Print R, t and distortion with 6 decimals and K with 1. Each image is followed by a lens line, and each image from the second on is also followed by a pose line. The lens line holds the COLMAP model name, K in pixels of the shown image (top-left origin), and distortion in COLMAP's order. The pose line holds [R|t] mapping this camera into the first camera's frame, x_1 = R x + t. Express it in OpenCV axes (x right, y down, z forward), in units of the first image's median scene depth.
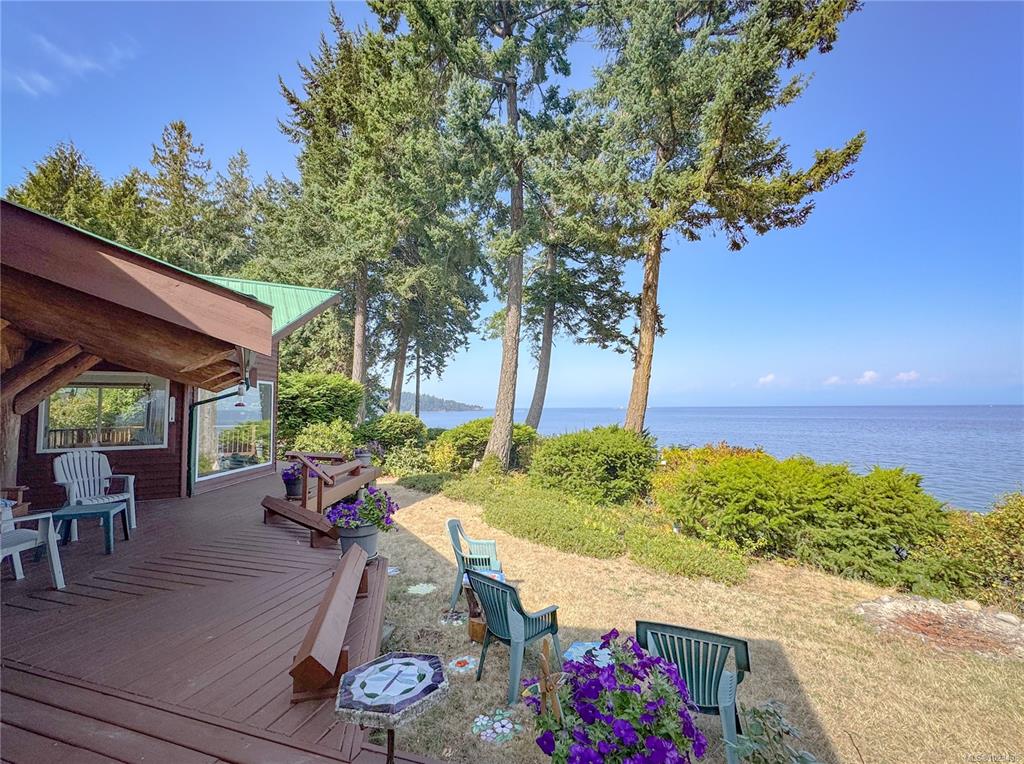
lens RADIAL K [[449.7, 0, 511.5], [0, 449.7, 382.6], [0, 0, 1]] dist [-0.000689, -0.000366]
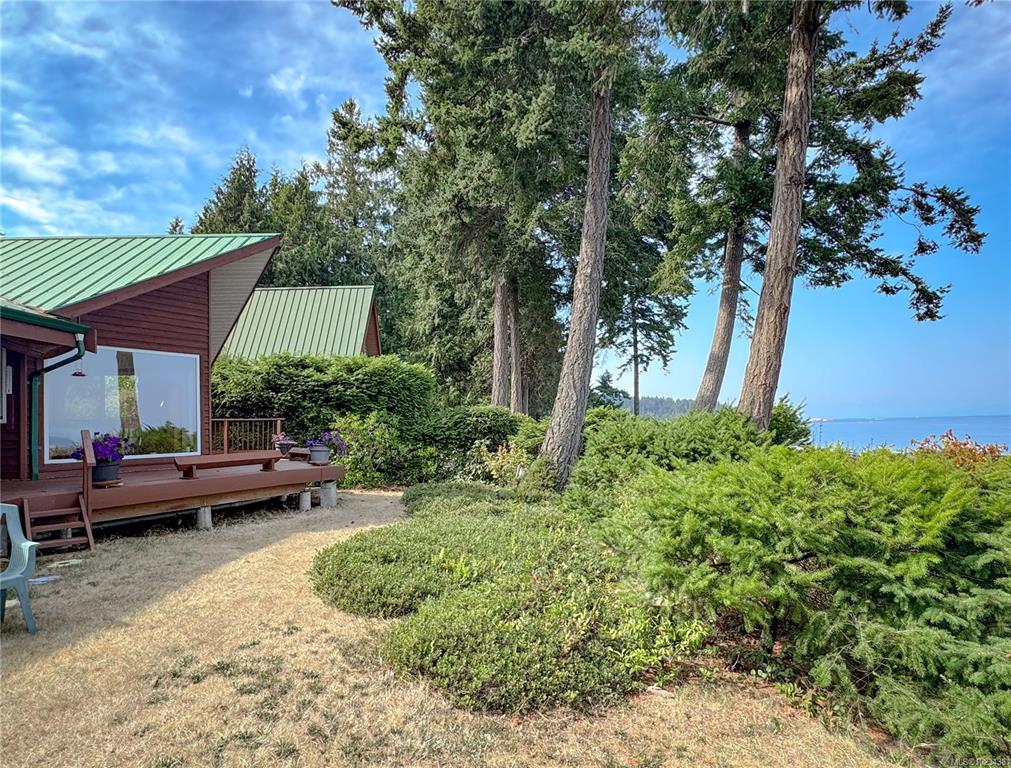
lens RADIAL K [[607.9, 0, 510.3], [0, 607.9, 394.4], [0, 0, 1]] dist [0.008581, -0.000012]
pose [[0.871601, -0.035855, -0.488903, 0.210740], [0.041727, 0.999128, 0.001117, 0.039142], [0.488437, -0.021375, 0.872337, 0.131307]]
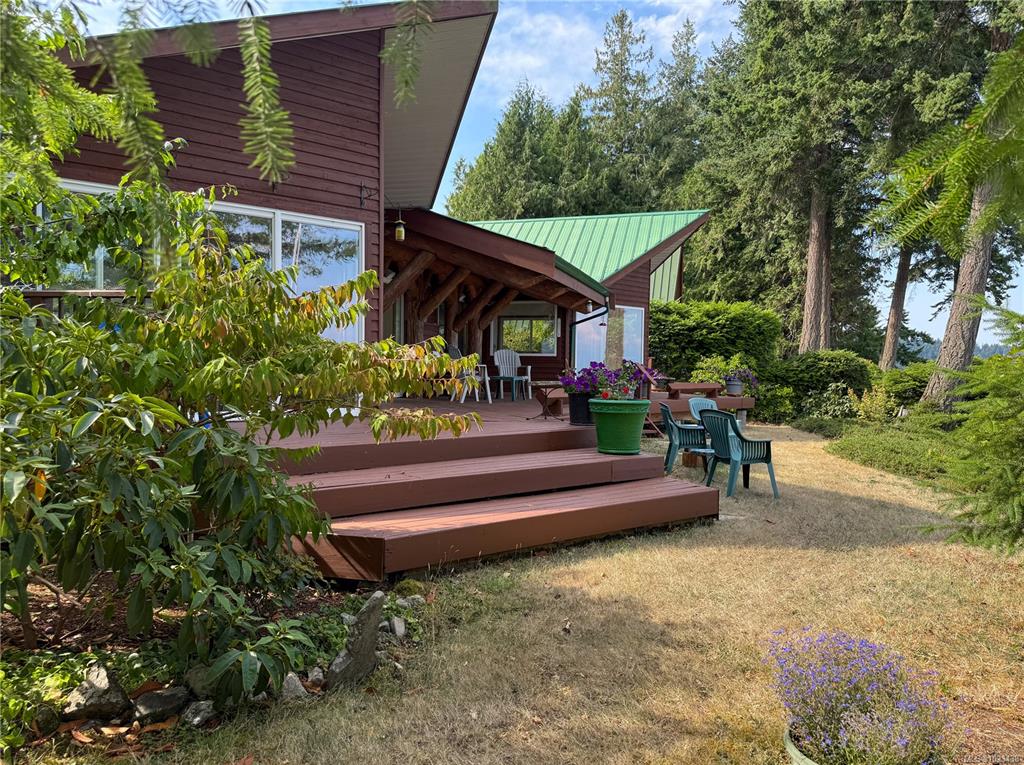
lens RADIAL K [[724.2, 0, 520.1], [0, 724.2, 373.2], [0, 0, 1]] dist [0.066687, -0.081687]
pose [[0.690347, 0.020887, -0.723177, 0.216119], [0.021585, 0.998544, 0.049446, 0.026256], [0.723156, -0.049745, 0.688891, -0.170012]]
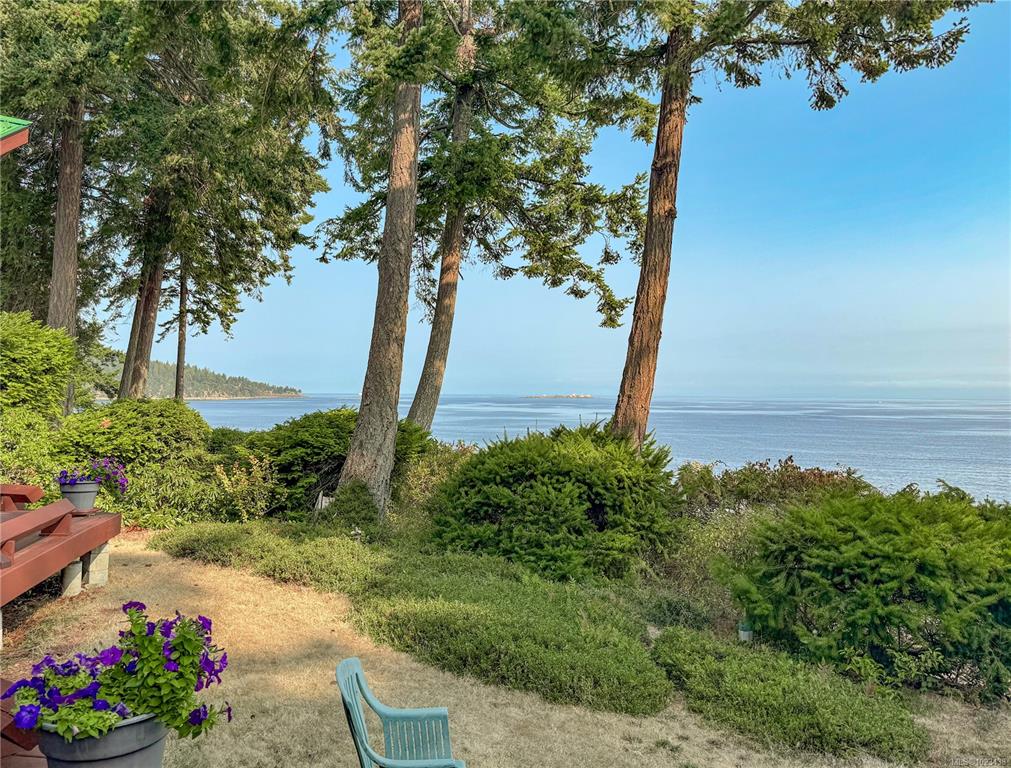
lens RADIAL K [[787.6, 0, 502.9], [0, 787.6, 362.3], [0, 0, 1]] dist [0.079095, -0.101086]
pose [[0.982968, 0.024624, 0.182121, -0.026233], [-0.027353, 0.999548, 0.012487, 0.006232], [-0.181731, -0.017256, 0.983197, 0.060963]]
